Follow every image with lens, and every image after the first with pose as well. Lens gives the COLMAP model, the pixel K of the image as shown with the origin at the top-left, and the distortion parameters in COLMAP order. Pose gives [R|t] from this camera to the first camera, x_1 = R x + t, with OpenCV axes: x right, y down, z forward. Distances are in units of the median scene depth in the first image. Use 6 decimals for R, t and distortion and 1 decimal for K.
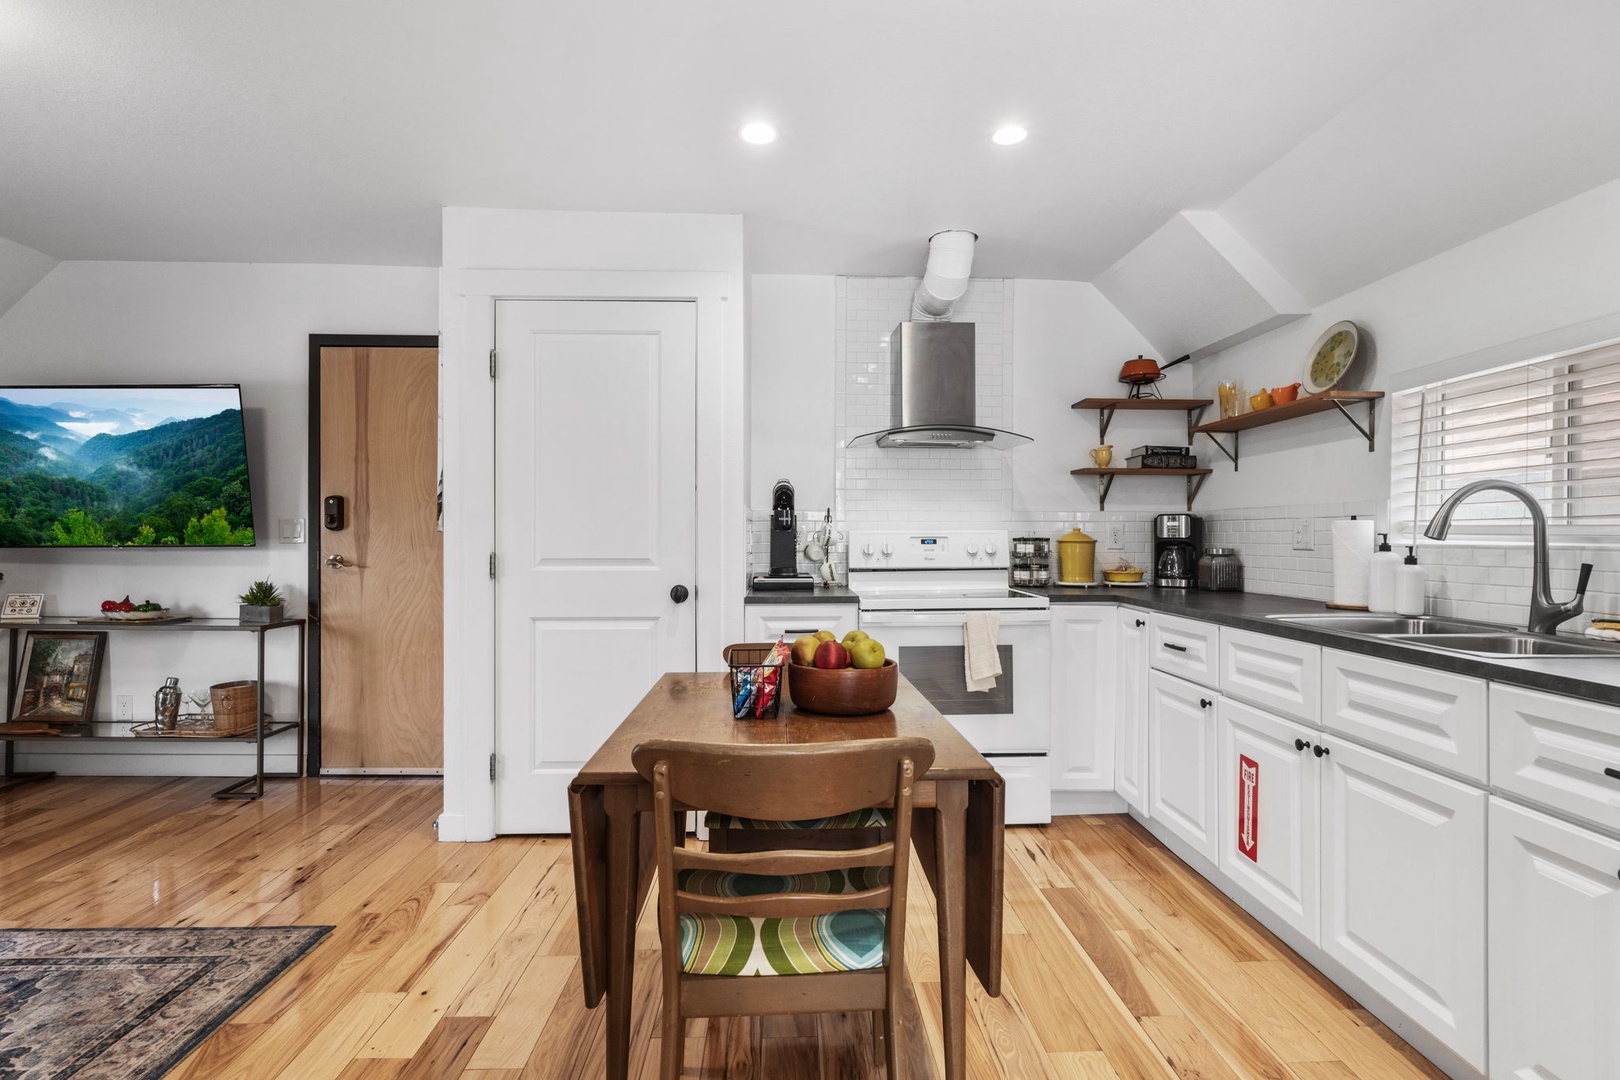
lens RADIAL K [[766.5, 0, 815.7], [0, 766.5, 535.5], [0, 0, 1]] dist [-0.001121, -0.001019]
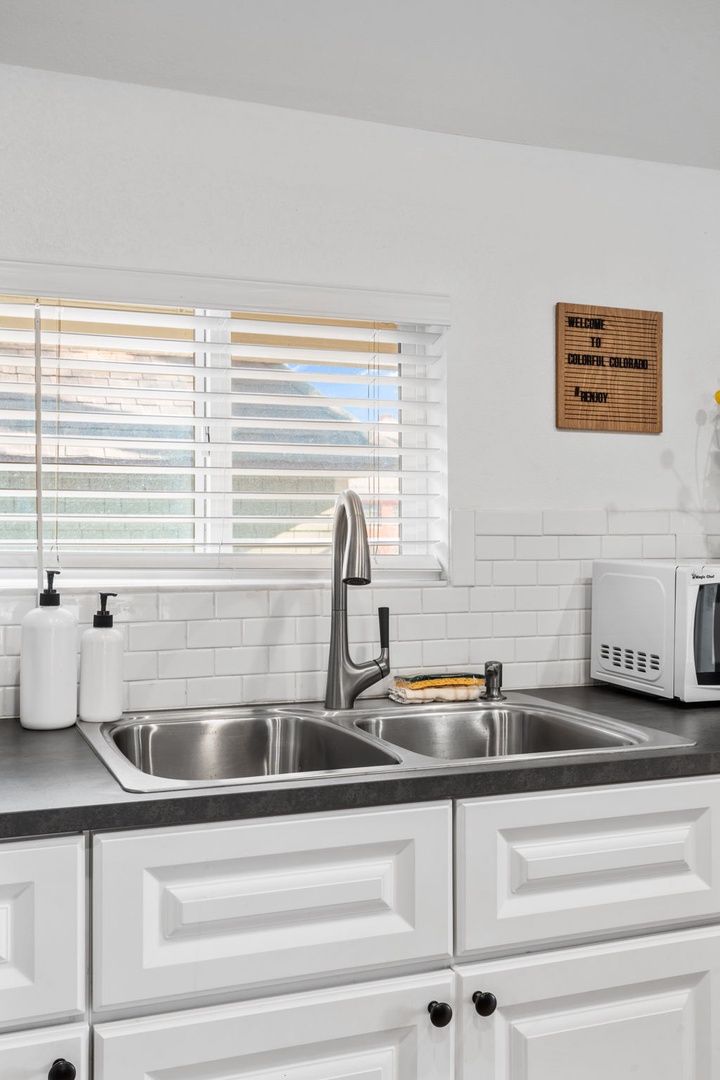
lens RADIAL K [[1098.1, 0, 374.1], [0, 1098.1, 512.1], [0, 0, 1]] dist [0.026864, 0.000000]
pose [[-0.339269, 0.016844, 0.940538, -0.015584], [-0.004746, 0.999796, -0.019617, -0.021610], [-0.940677, -0.011119, -0.339120, 0.803781]]
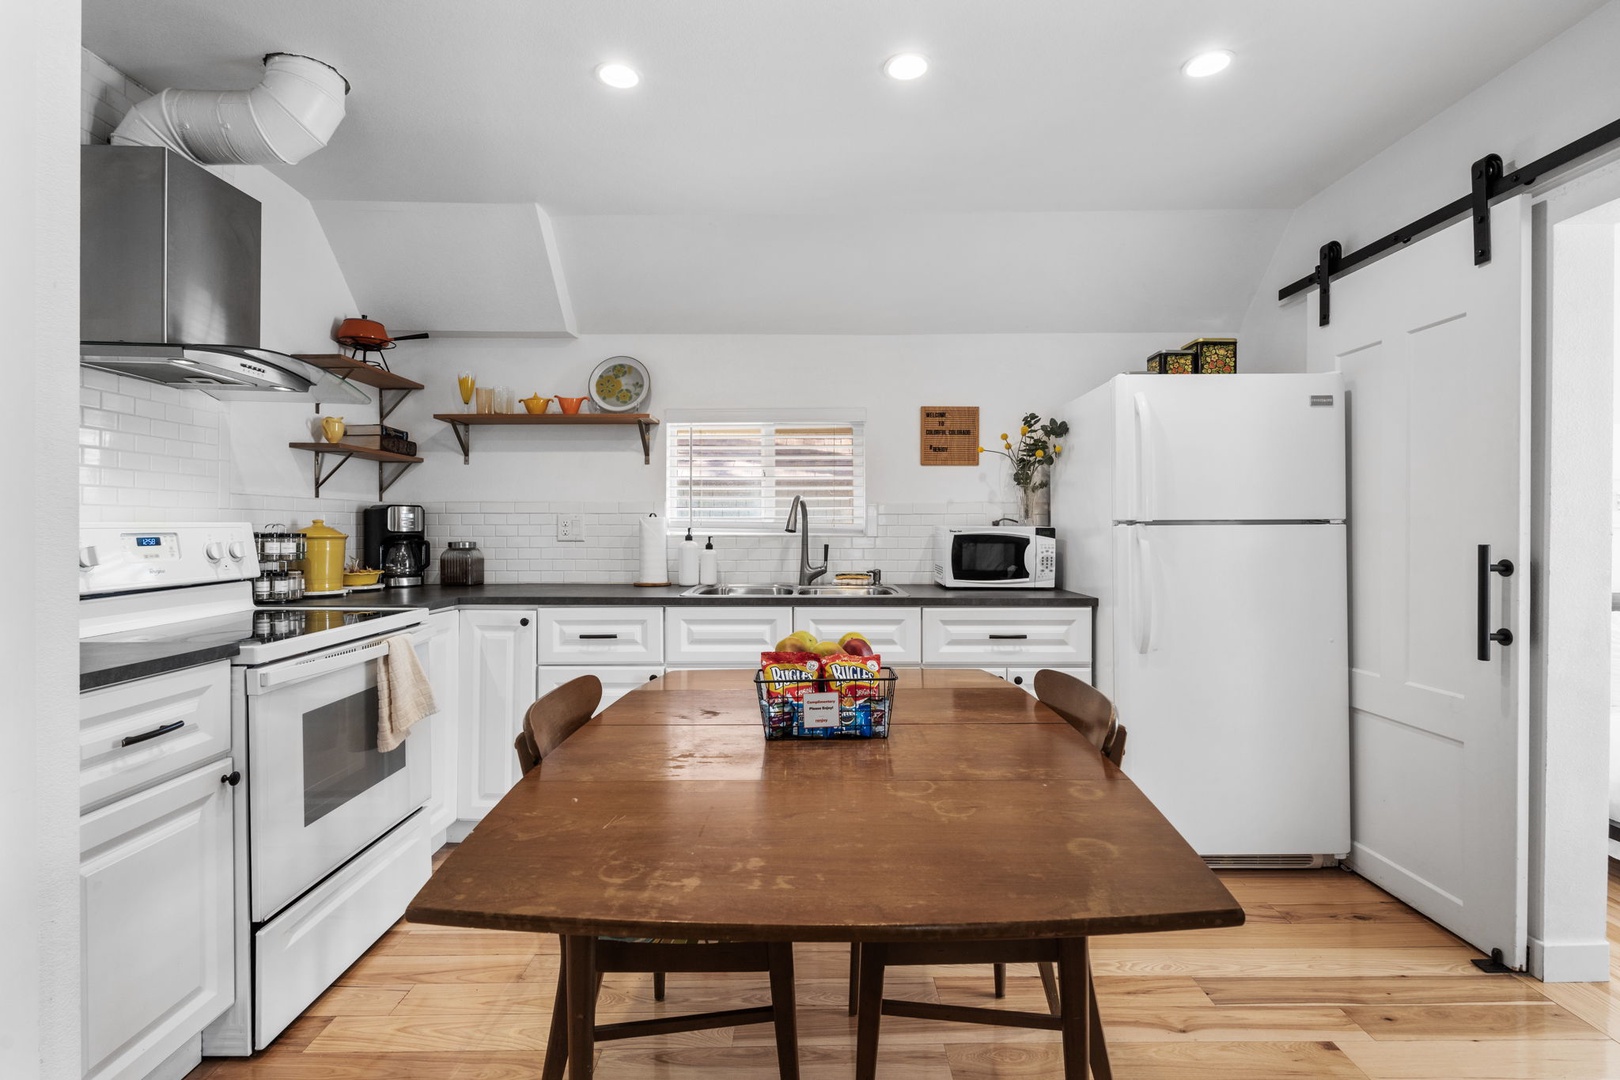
lens RADIAL K [[766.5, 0, 814.6], [0, 766.5, 534.2], [0, 0, 1]] dist [-0.001121, -0.001019]
pose [[0.033114, -0.011017, 0.999391, -0.471270], [-0.001218, 0.999938, 0.011063, -0.004805], [-0.999451, -0.001583, 0.033098, 0.561788]]
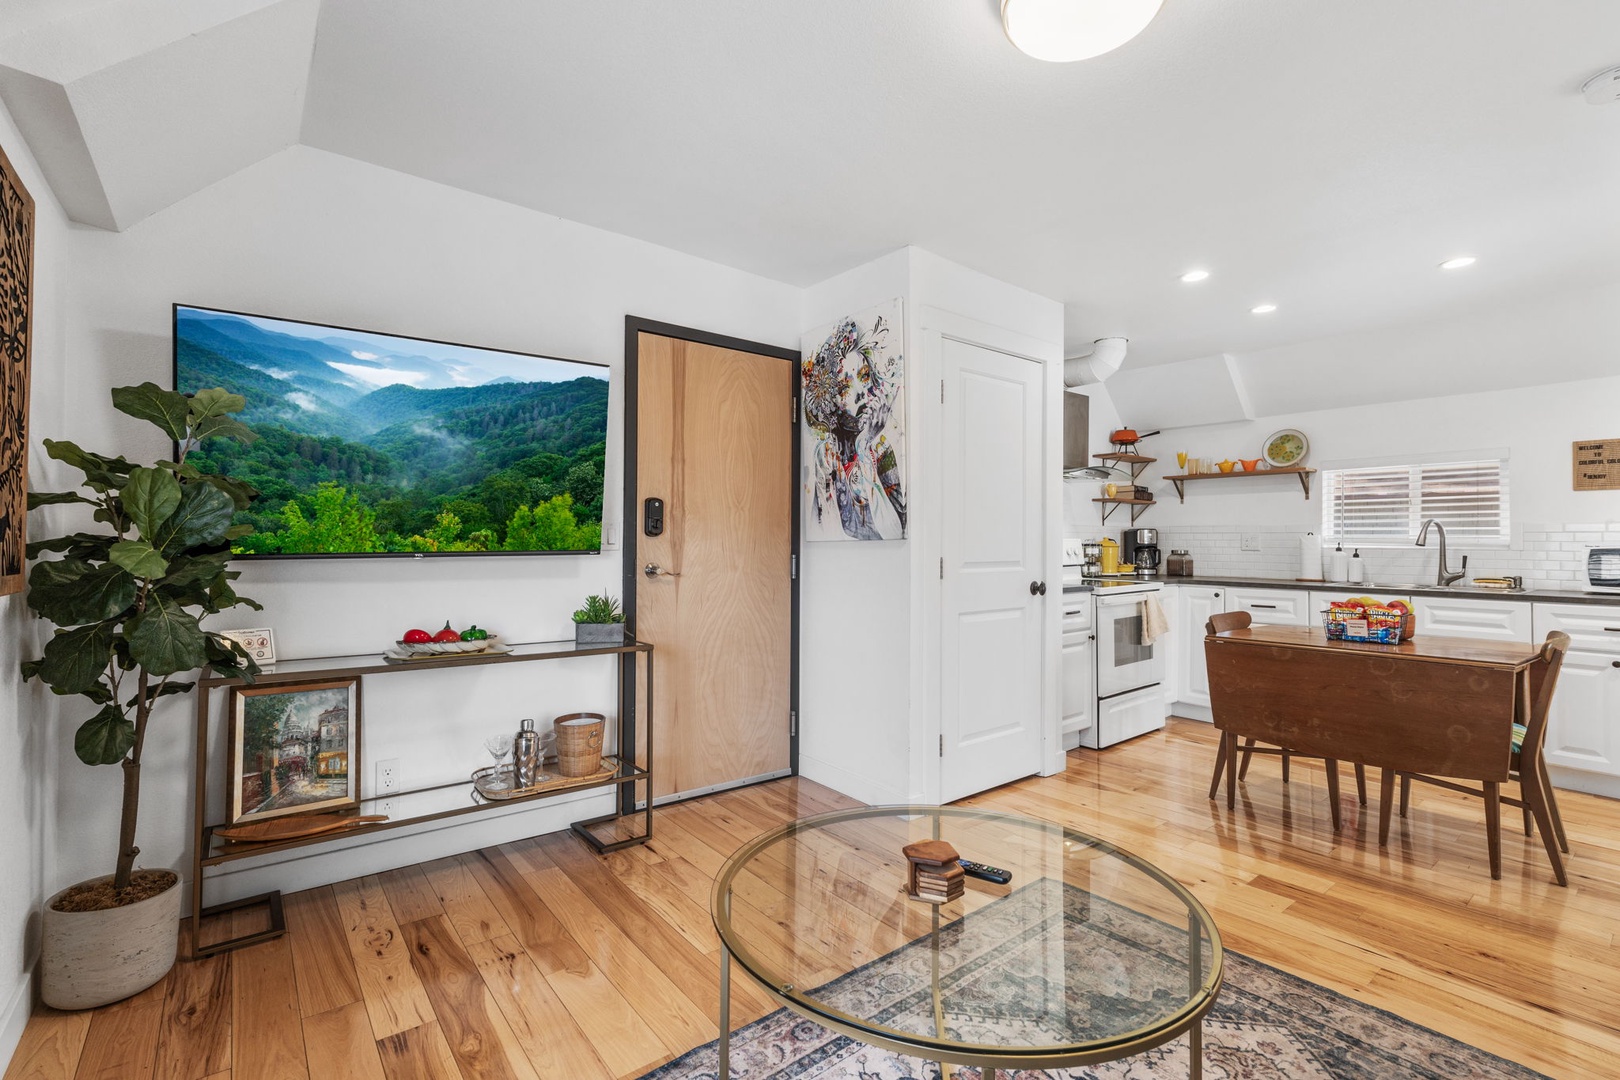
lens RADIAL K [[741.1, 0, 799.2], [0, 741.1, 525.8], [0, 0, 1]] dist [-0.005686, 0.002673]
pose [[0.802470, 0.013680, 0.596536, -1.174021], [-0.003992, 0.999838, -0.017559, -0.004636], [-0.596679, 0.011709, 0.802394, 0.226792]]
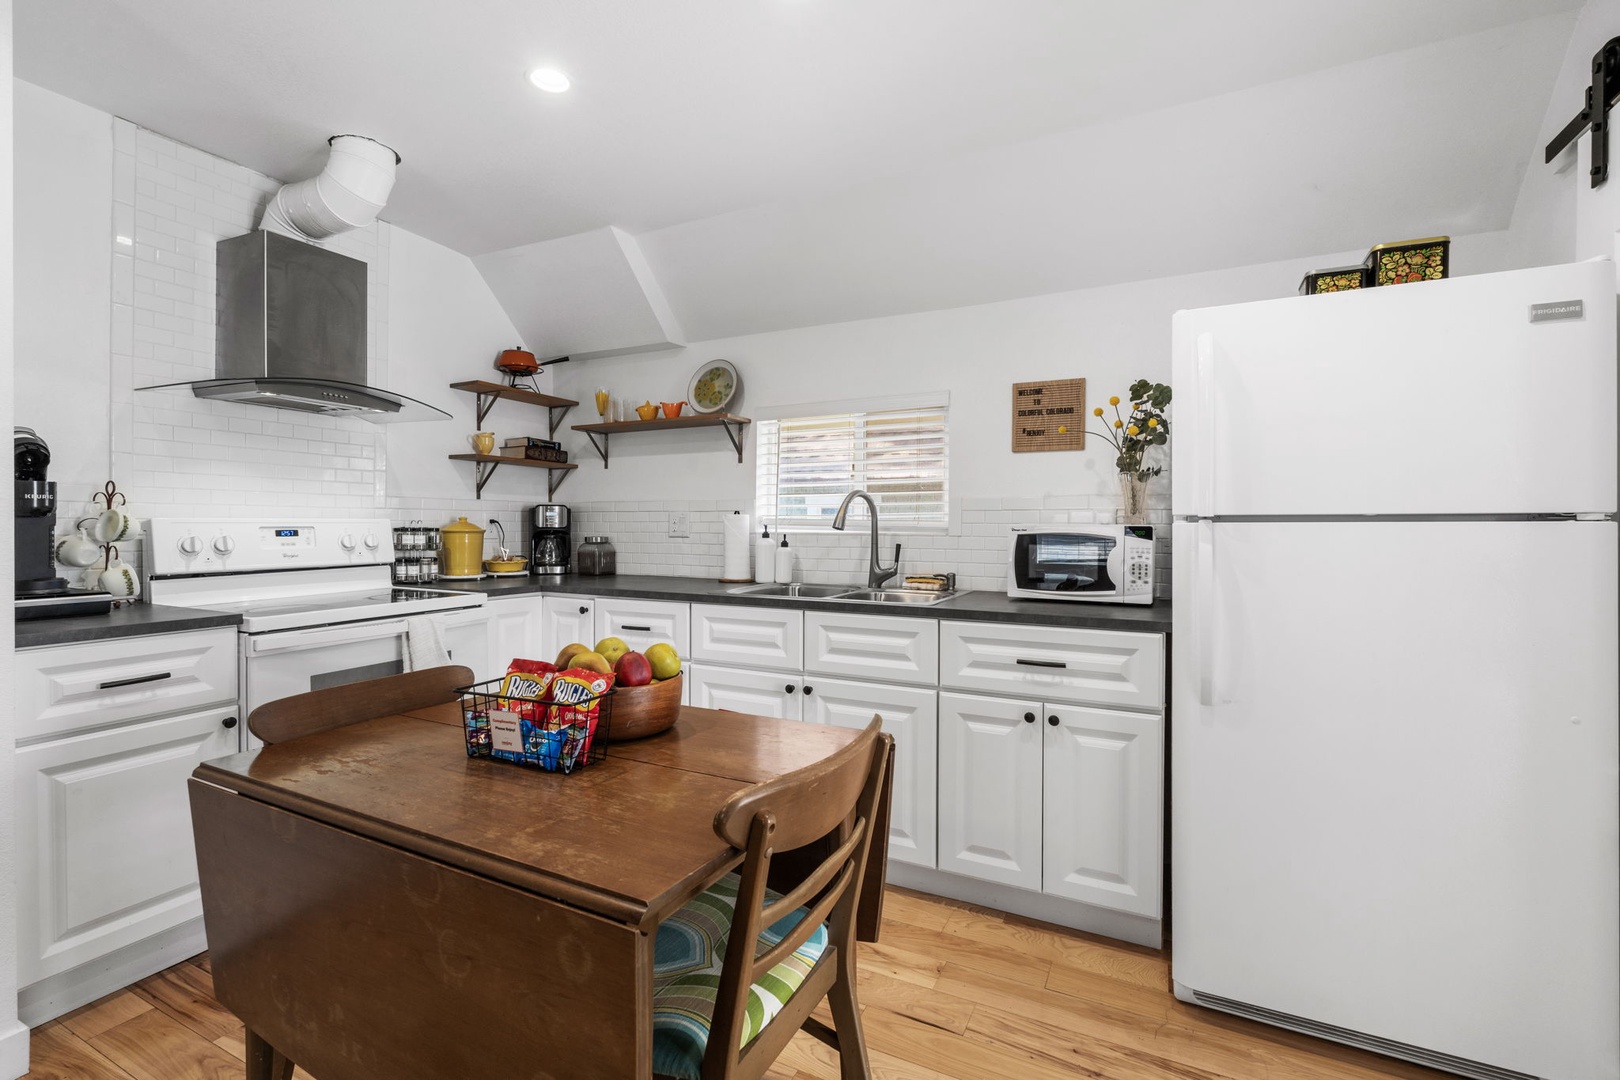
lens RADIAL K [[714.3, 0, 814.6], [0, 714.3, 533.1], [0, 0, 1]] dist [-0.002449, 0.000559]
pose [[0.479734, -0.008301, 0.877375, -0.253000], [-0.004572, 0.999918, 0.011961, -0.002740], [-0.877402, -0.009750, 0.479657, 0.241860]]
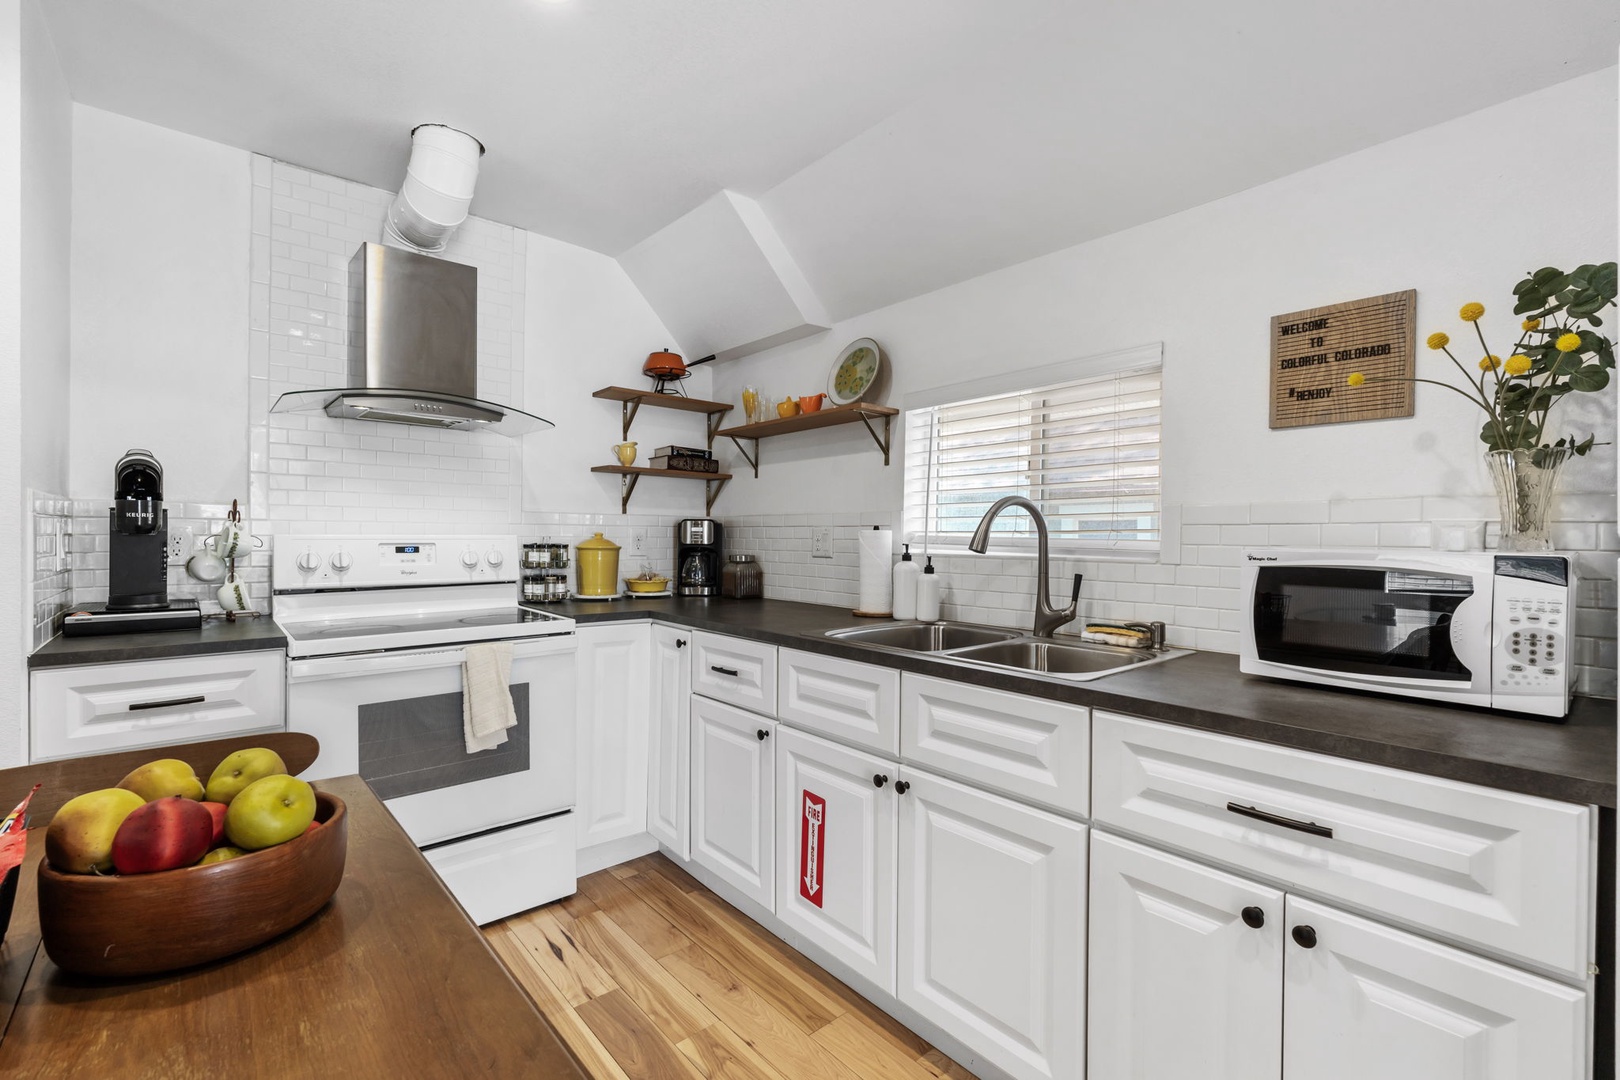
lens RADIAL K [[714.3, 0, 810.4], [0, 714.3, 538.0], [0, 0, 1]] dist [-0.002449, 0.000559]
pose [[0.783450, 0.004157, 0.621441, 0.026745], [-0.008158, 0.999960, 0.003595, -0.010036], [-0.621401, -0.007886, 0.783453, 0.245044]]
